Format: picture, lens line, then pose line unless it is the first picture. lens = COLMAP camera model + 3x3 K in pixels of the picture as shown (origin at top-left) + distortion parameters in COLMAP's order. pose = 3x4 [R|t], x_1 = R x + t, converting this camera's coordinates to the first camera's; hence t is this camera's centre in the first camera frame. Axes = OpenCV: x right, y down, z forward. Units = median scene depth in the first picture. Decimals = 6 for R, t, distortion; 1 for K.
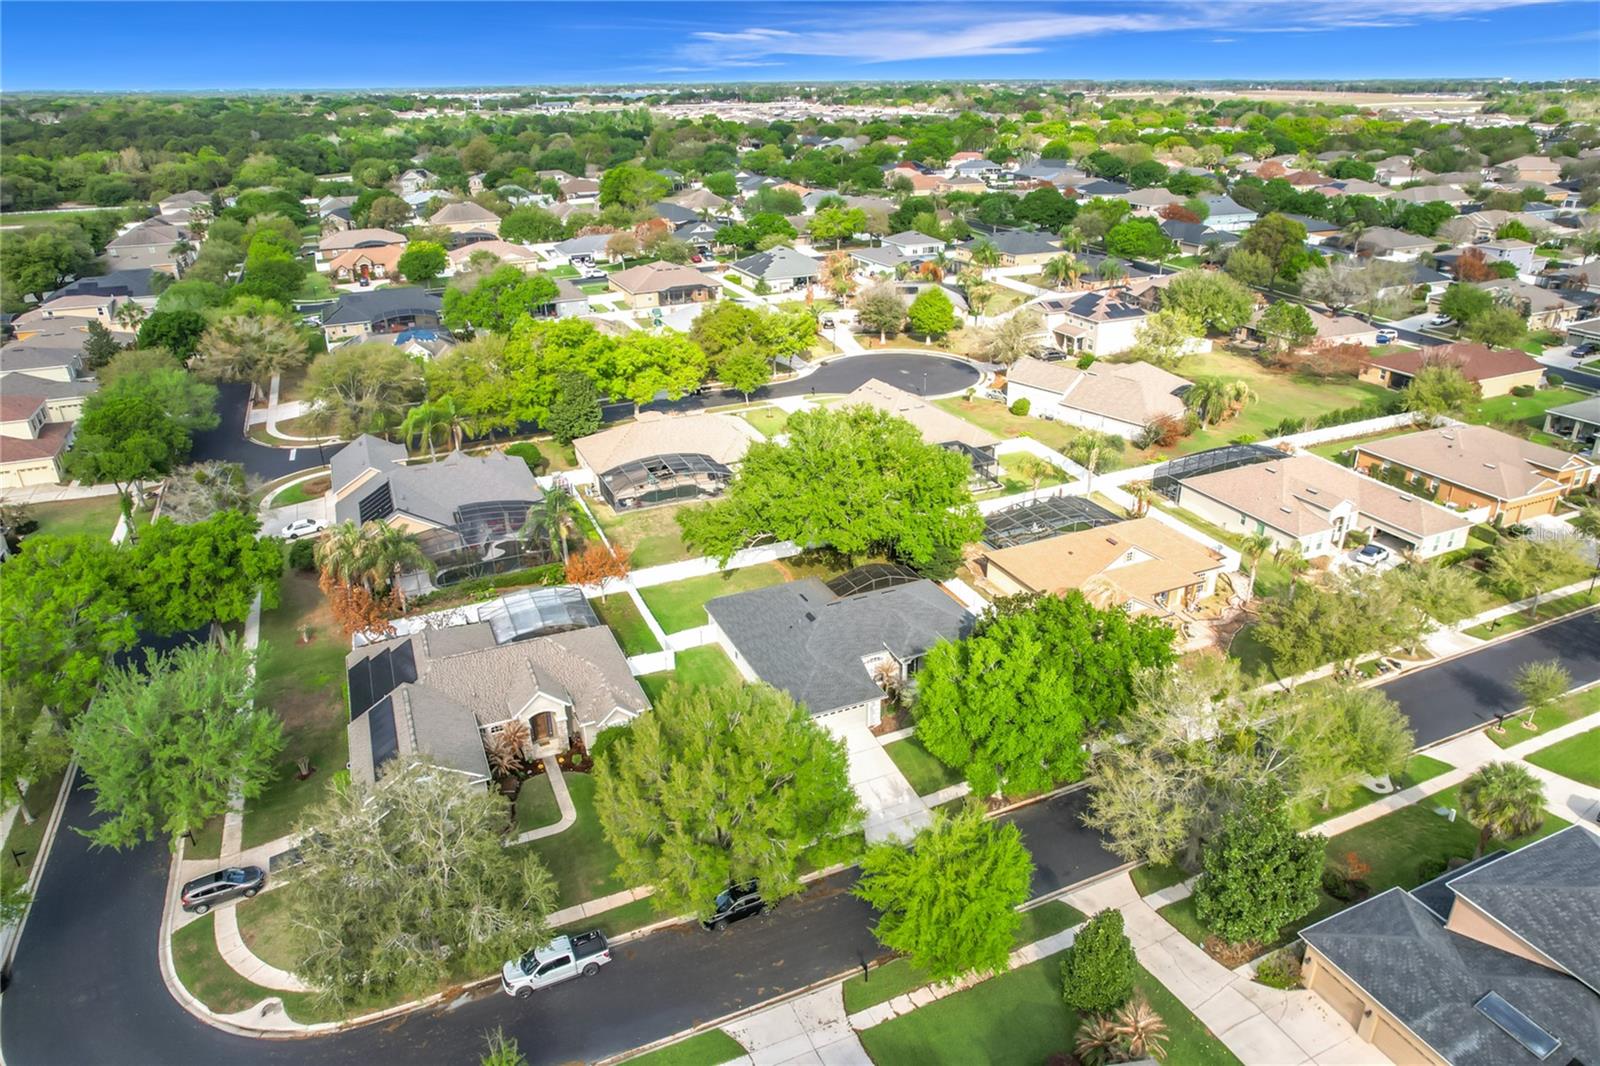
lens RADIAL K [[1027.1, 0, 800.0], [0, 1027.1, 533.0], [0, 0, 1]] dist [-0.090290, 0.079129]
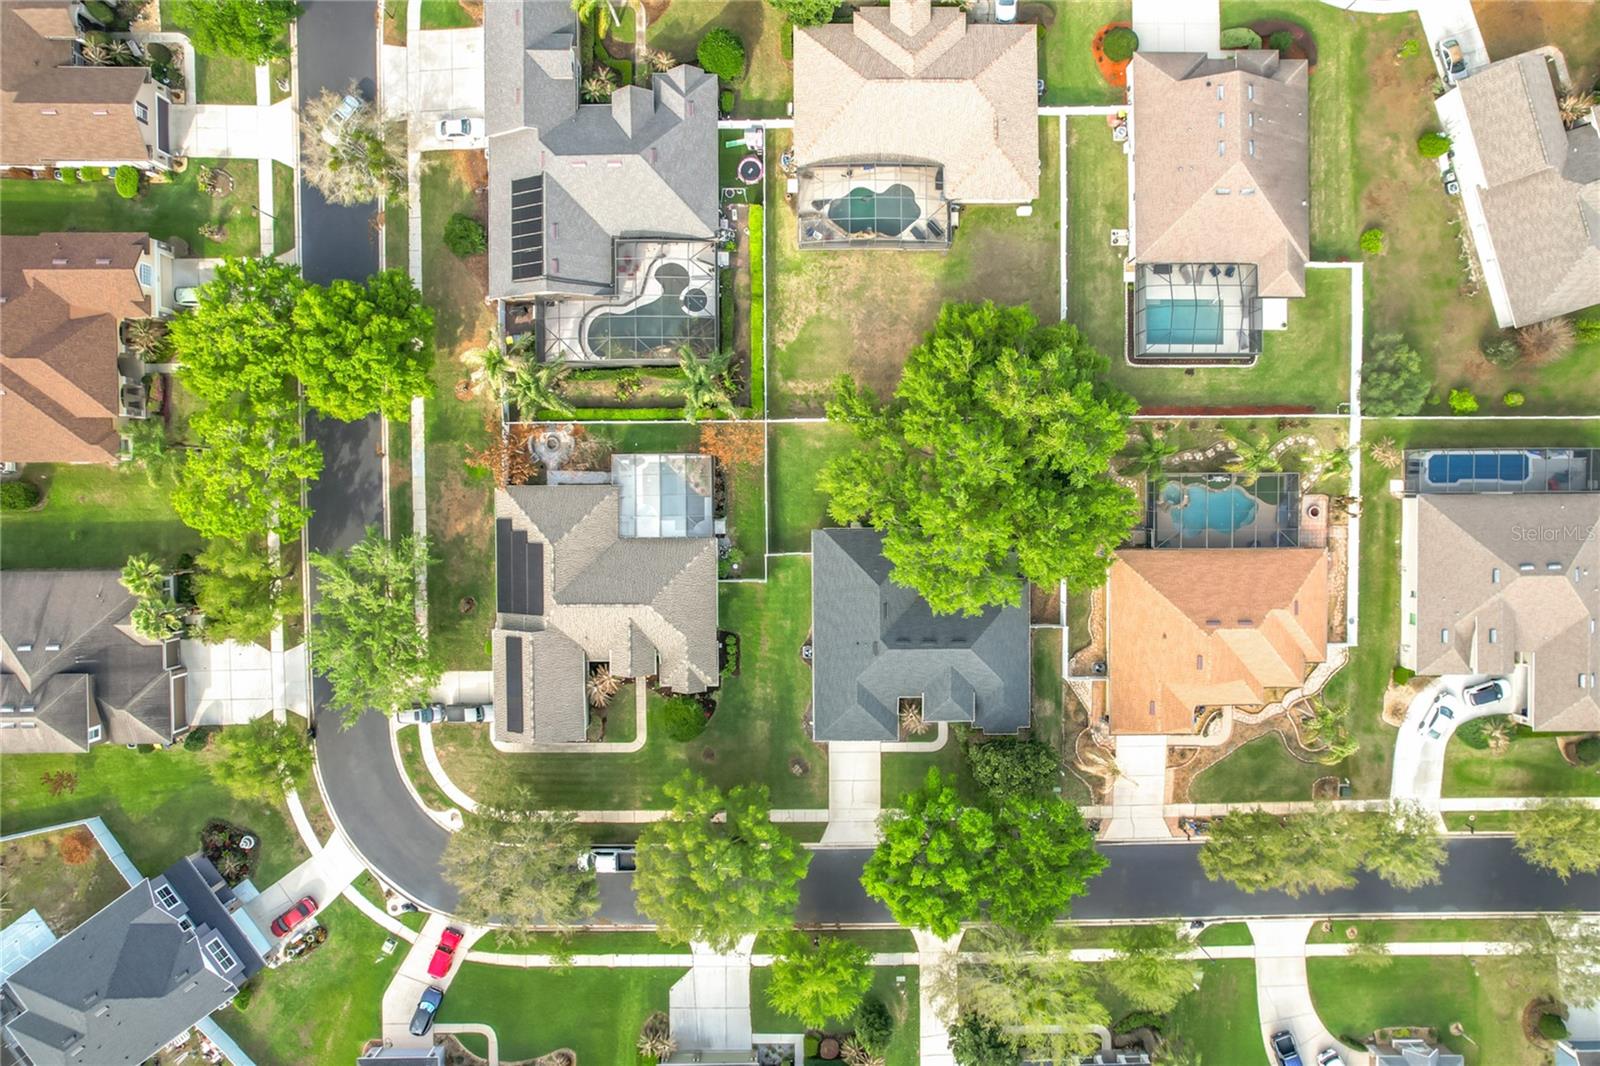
lens RADIAL K [[1027.1, 0, 800.0], [0, 1027.1, 533.0], [0, 0, 1]] dist [-0.090290, 0.079129]
pose [[0.916714, 0.399270, 0.014804, -0.088876], [-0.174383, 0.366492, 0.913933, -0.654688], [0.359480, -0.840397, 0.405594, 0.413776]]
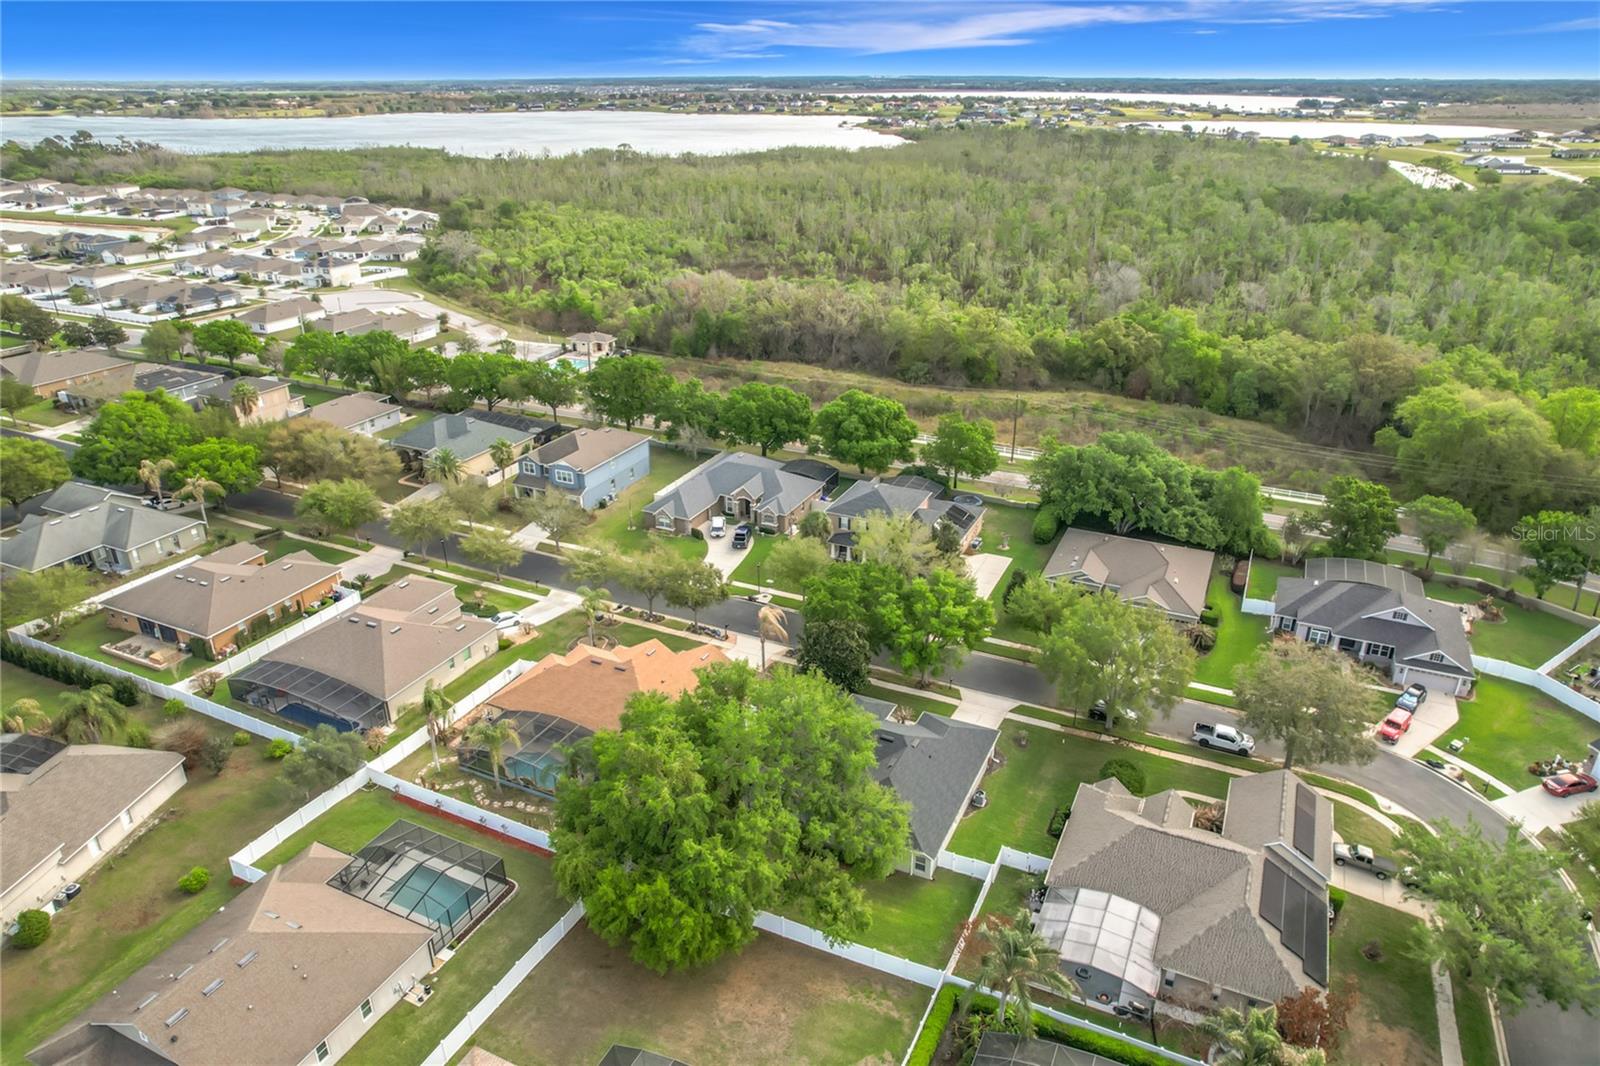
lens RADIAL K [[1027.1, 0, 800.0], [0, 1027.1, 533.0], [0, 0, 1]] dist [-0.090290, 0.079129]
pose [[-0.651983, -0.302968, 0.695074, -0.412782], [0.317166, 0.723679, 0.612939, -0.548313], [-0.688711, 0.620080, -0.375735, 0.913659]]
